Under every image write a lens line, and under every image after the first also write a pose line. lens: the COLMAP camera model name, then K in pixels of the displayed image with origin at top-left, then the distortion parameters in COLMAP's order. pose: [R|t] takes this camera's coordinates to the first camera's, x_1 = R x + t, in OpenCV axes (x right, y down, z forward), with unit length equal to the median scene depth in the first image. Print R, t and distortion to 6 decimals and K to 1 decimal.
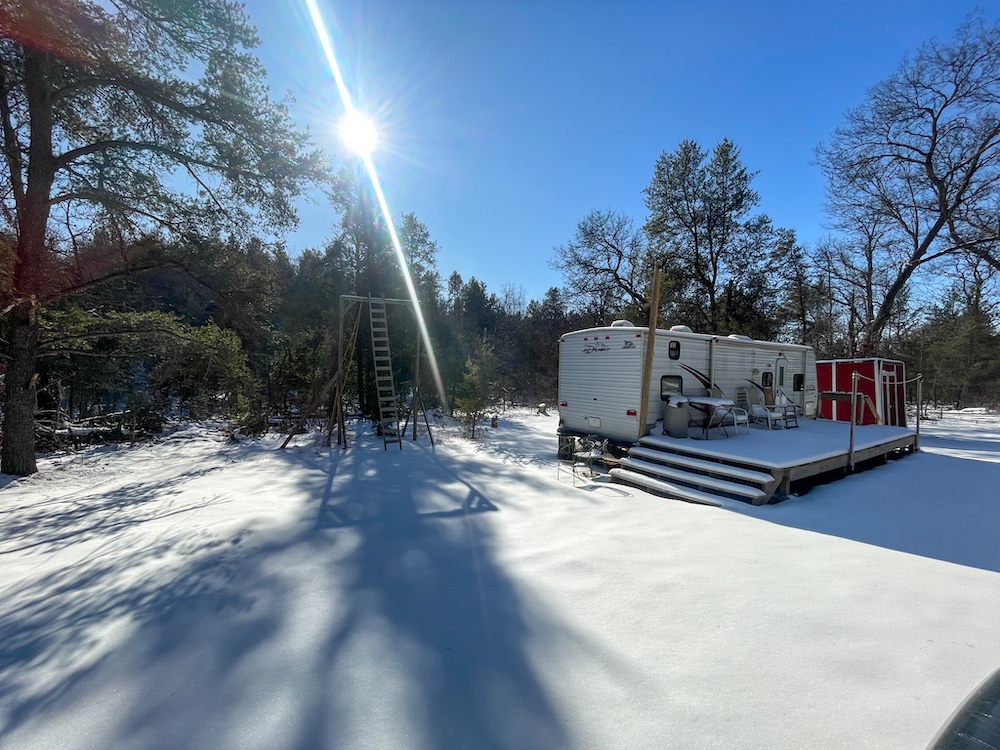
lens RADIAL K [[404.1, 0, 496.8], [0, 404.1, 372.4], [0, 0, 1]] dist [-0.005778, 0.001061]
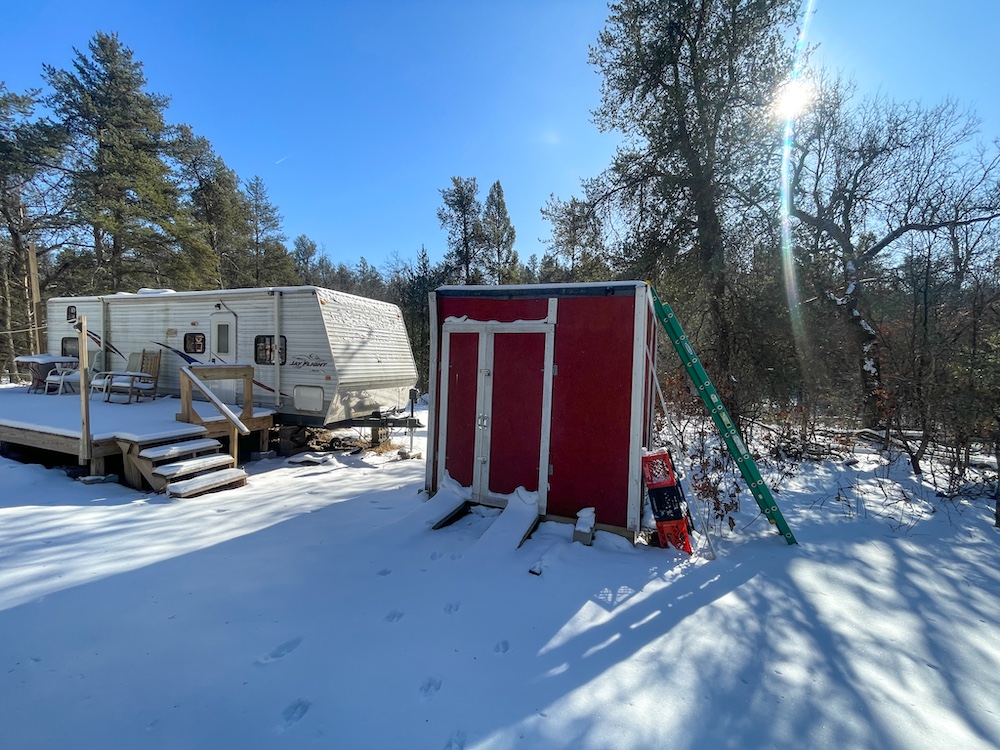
lens RADIAL K [[404.1, 0, 501.2], [0, 404.1, 372.2], [0, 0, 1]] dist [-0.005778, 0.001061]
pose [[0.608721, 0.047304, -0.791973, 1.755193], [-0.008996, 0.998568, 0.052730, 0.029255], [0.793333, -0.024974, 0.608275, 1.090443]]
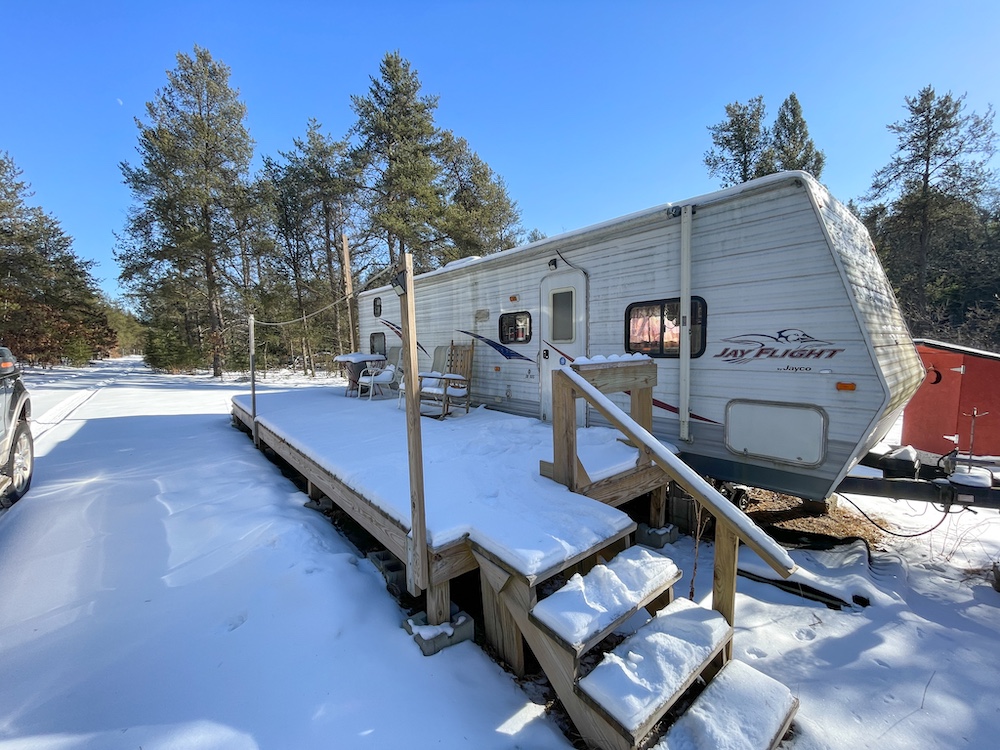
lens RADIAL K [[404.1, 0, 501.7], [0, 404.1, 370.9], [0, 0, 1]] dist [-0.005778, 0.001061]
pose [[0.140824, 0.063728, -0.987981, 1.269641], [0.040797, 0.996705, 0.070105, 0.038169], [0.989194, -0.050179, 0.137760, 1.002220]]
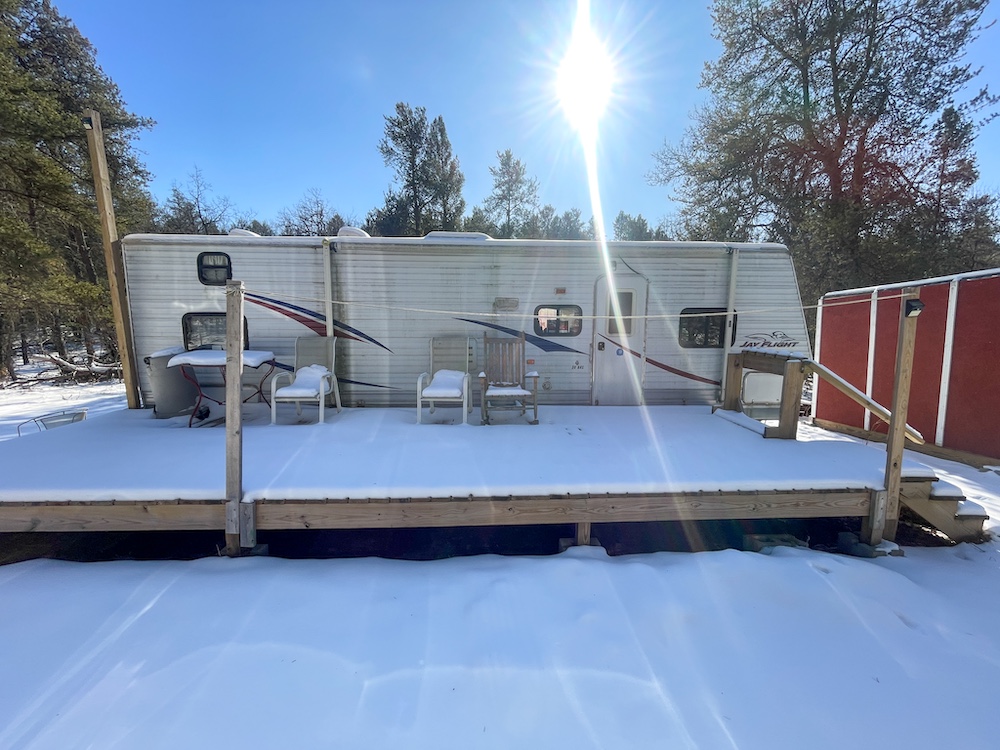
lens RADIAL K [[404.1, 0, 502.1], [0, 404.1, 375.2], [0, 0, 1]] dist [-0.005778, 0.001061]
pose [[0.876935, 0.070657, -0.475387, 0.936436], [0.006979, 0.987158, 0.159596, 0.005313], [0.480558, -0.143273, 0.865180, 0.585581]]
